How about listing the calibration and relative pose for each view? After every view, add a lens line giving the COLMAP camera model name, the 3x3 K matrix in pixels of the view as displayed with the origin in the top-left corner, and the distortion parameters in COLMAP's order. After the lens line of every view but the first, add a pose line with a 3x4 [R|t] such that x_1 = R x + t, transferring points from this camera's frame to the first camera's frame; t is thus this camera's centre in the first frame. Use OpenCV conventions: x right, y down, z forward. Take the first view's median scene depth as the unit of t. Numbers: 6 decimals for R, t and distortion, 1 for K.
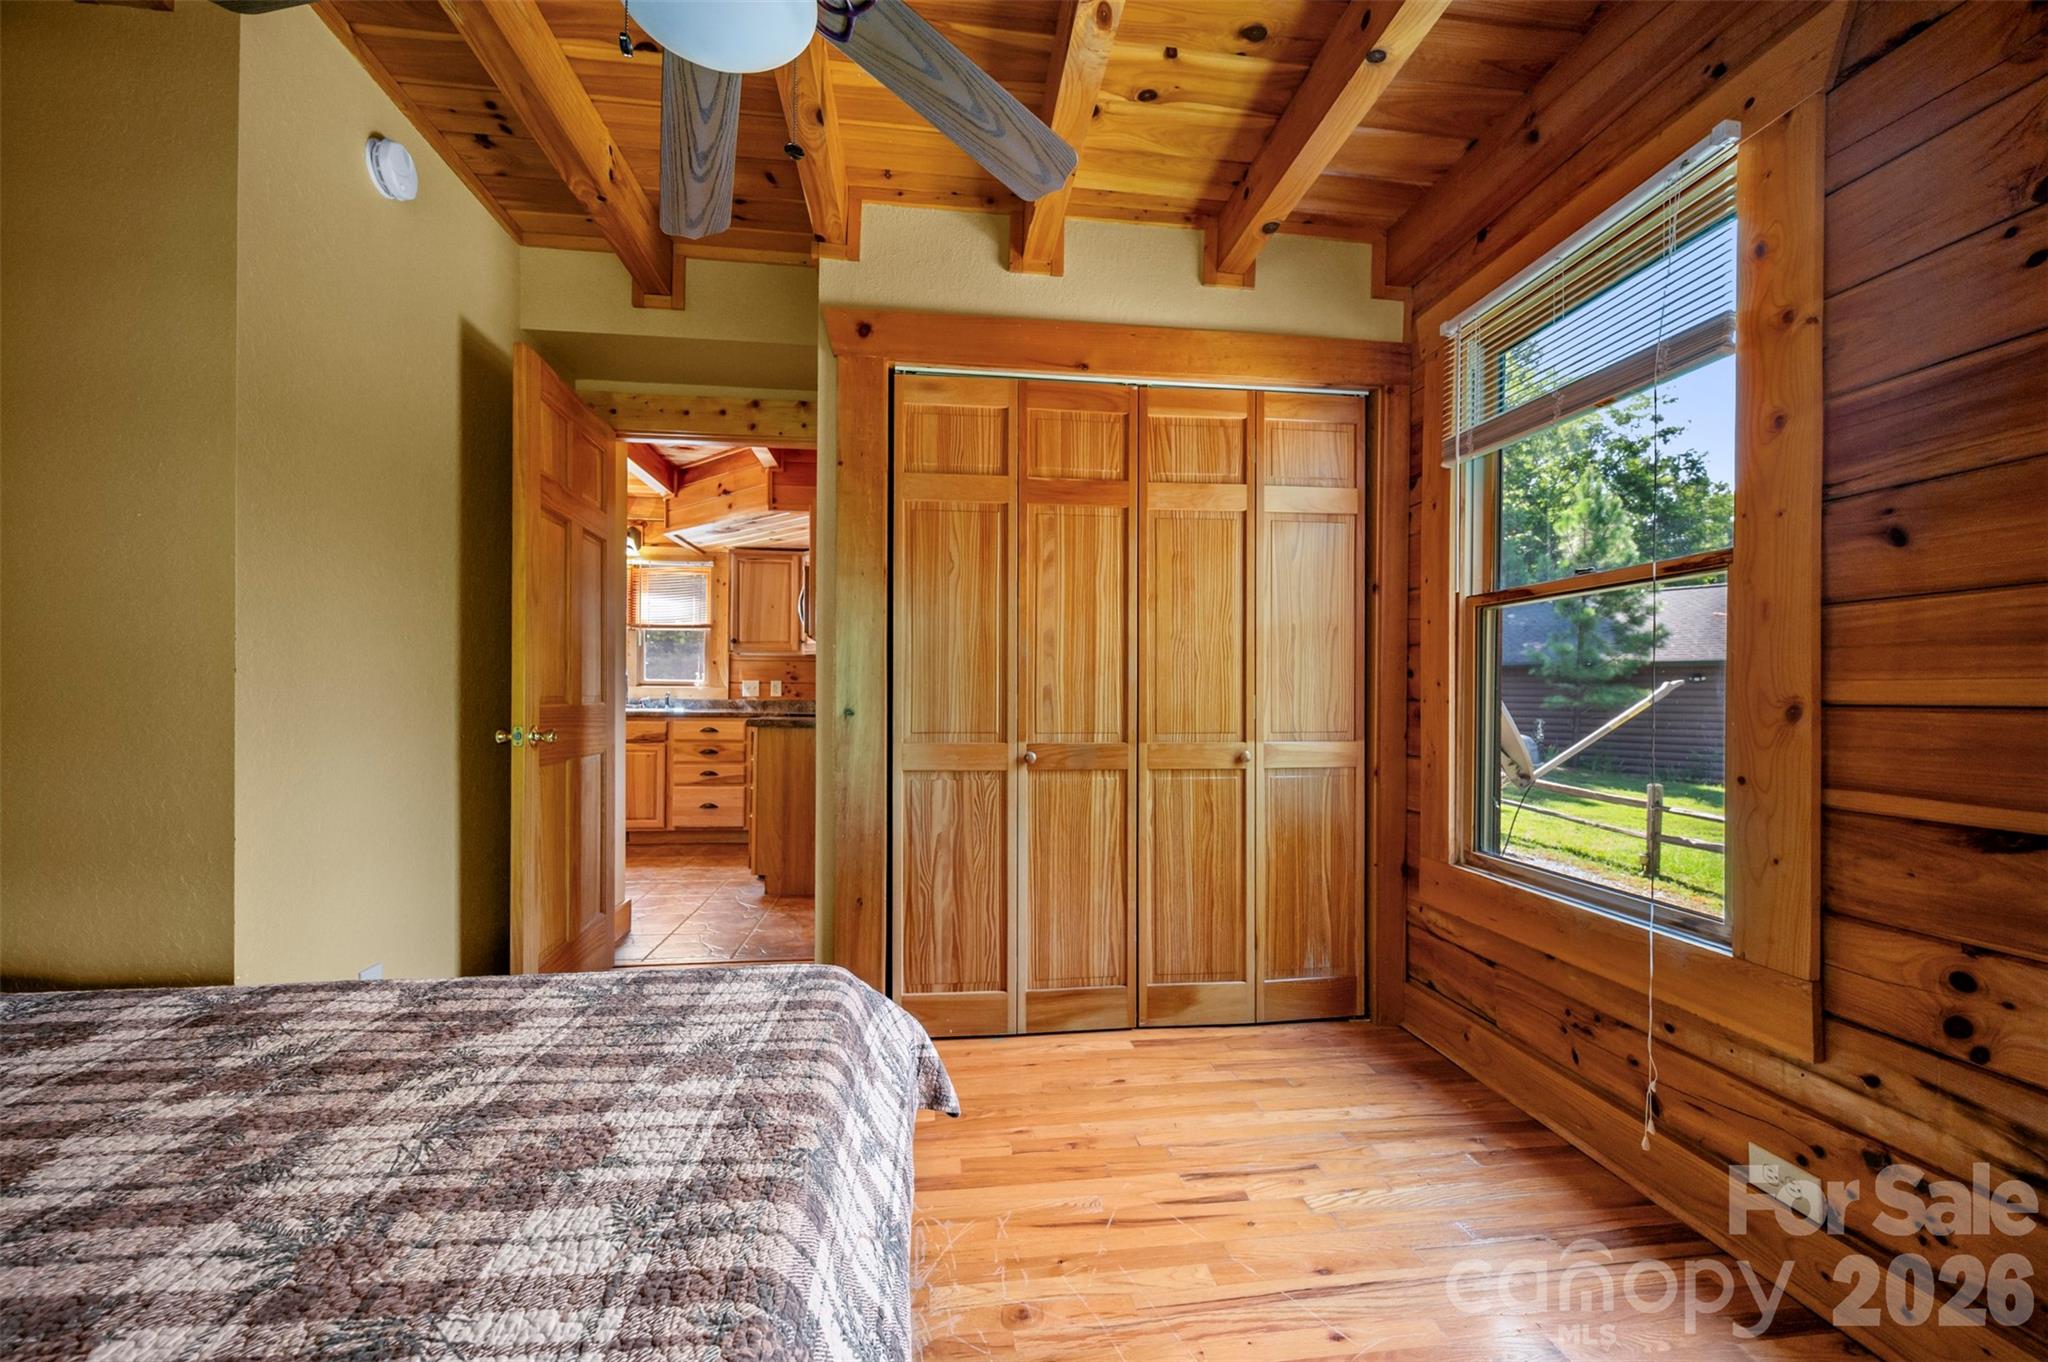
lens RADIAL K [[826.0, 0, 1029.6], [0, 826.0, 692.0], [0, 0, 1]] dist [0.001469, 0.000048]
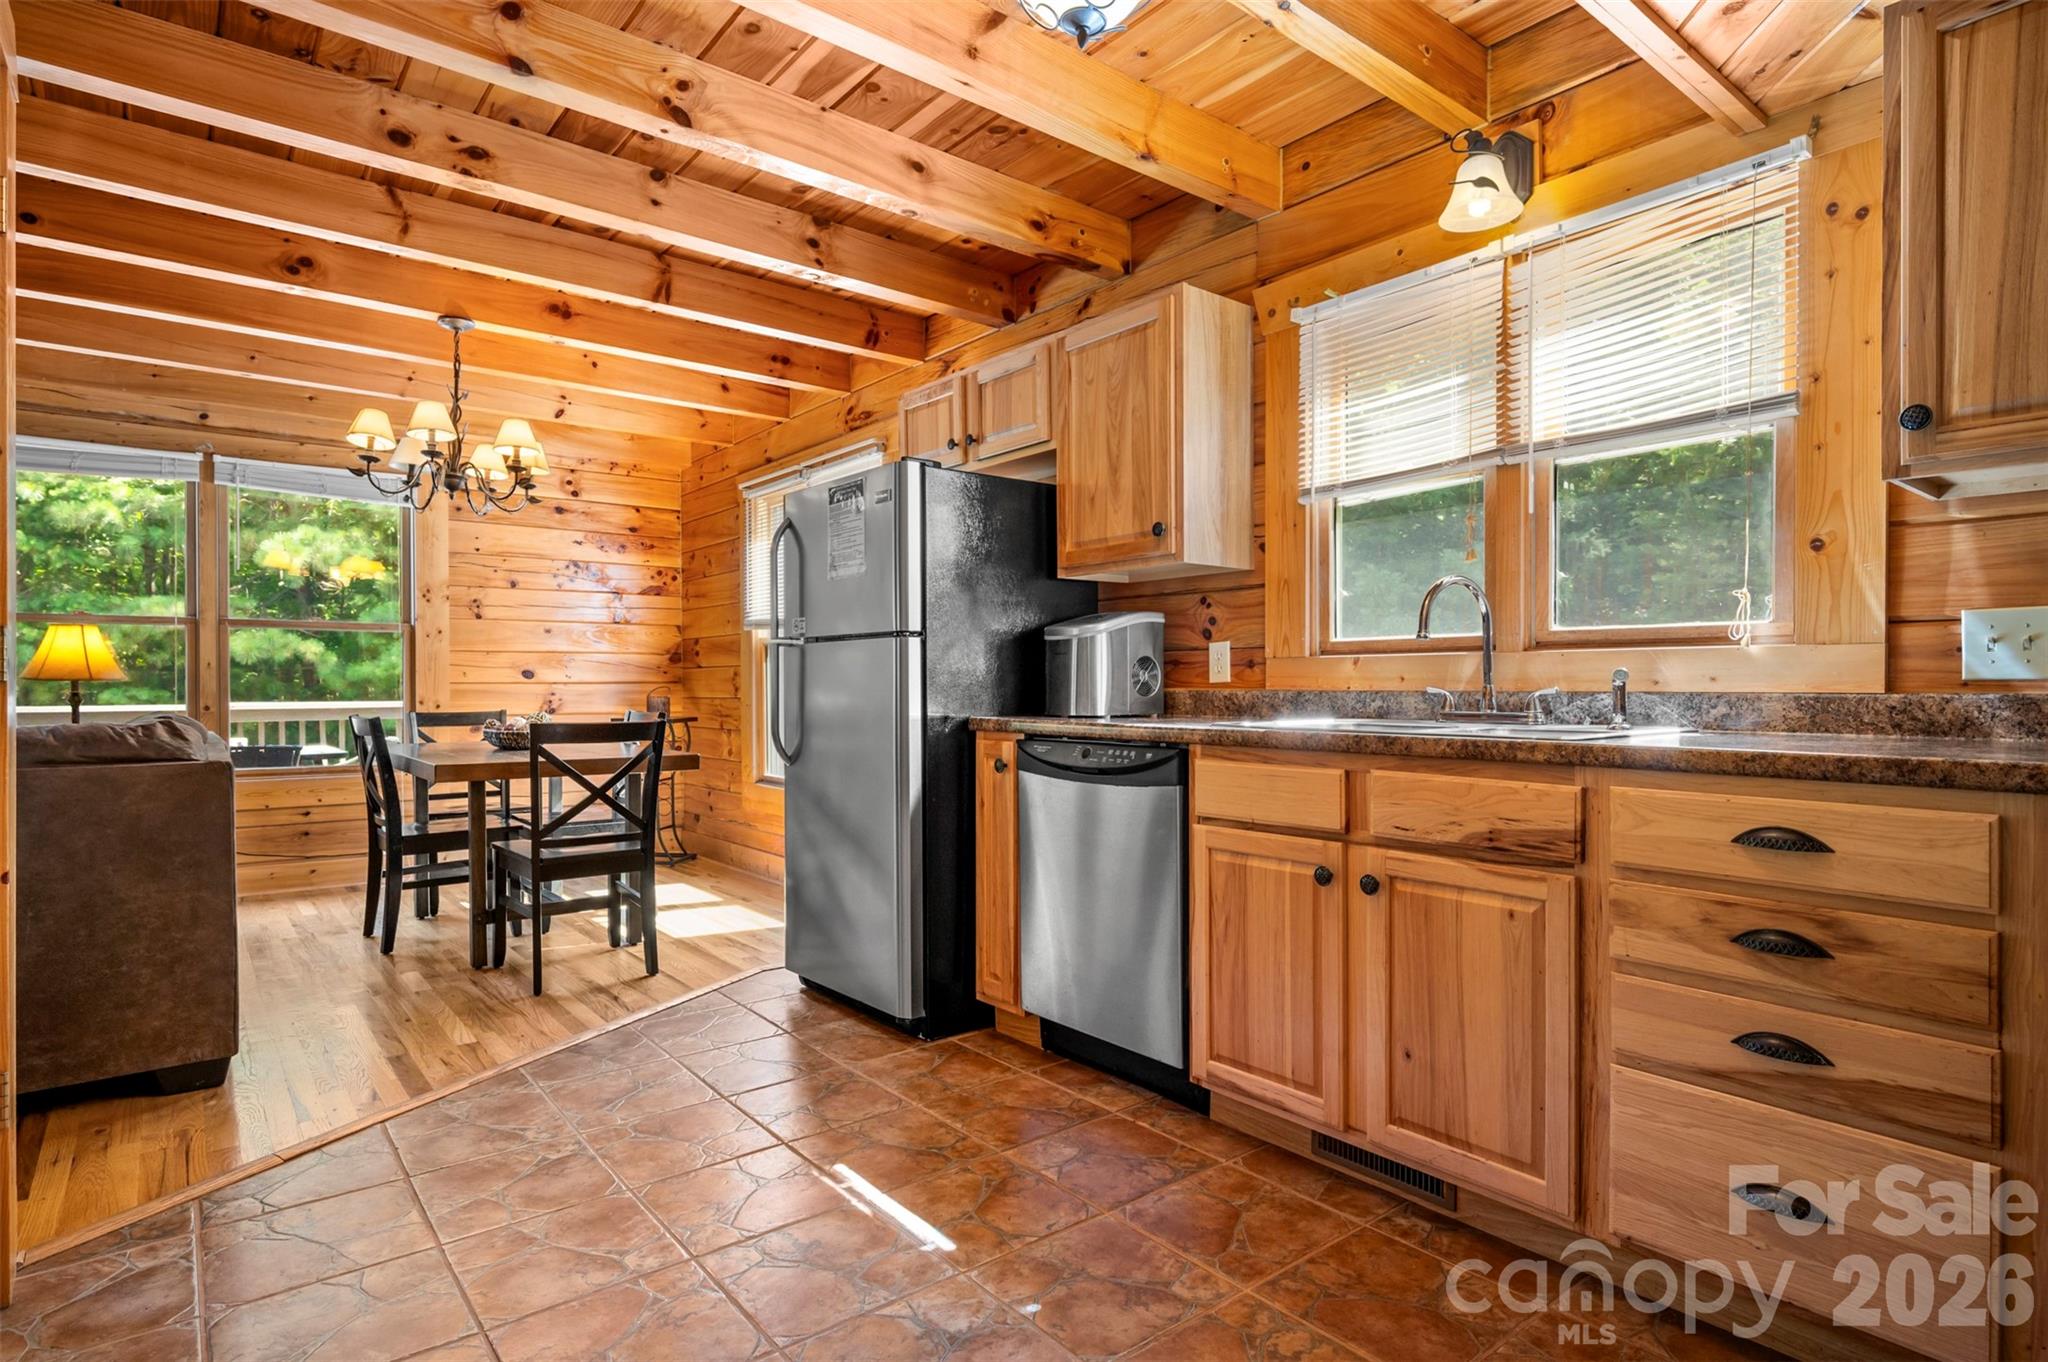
lens RADIAL K [[1065.0, 0, 1025.5], [0, 1065.0, 691.5], [0, 0, 1]] dist [0.000479, 0.000099]
pose [[0.517751, -0.004486, -0.855520, -0.254345], [0.008863, 0.999961, 0.000120, 0.006627], [0.855485, -0.007644, 0.517770, 0.693430]]
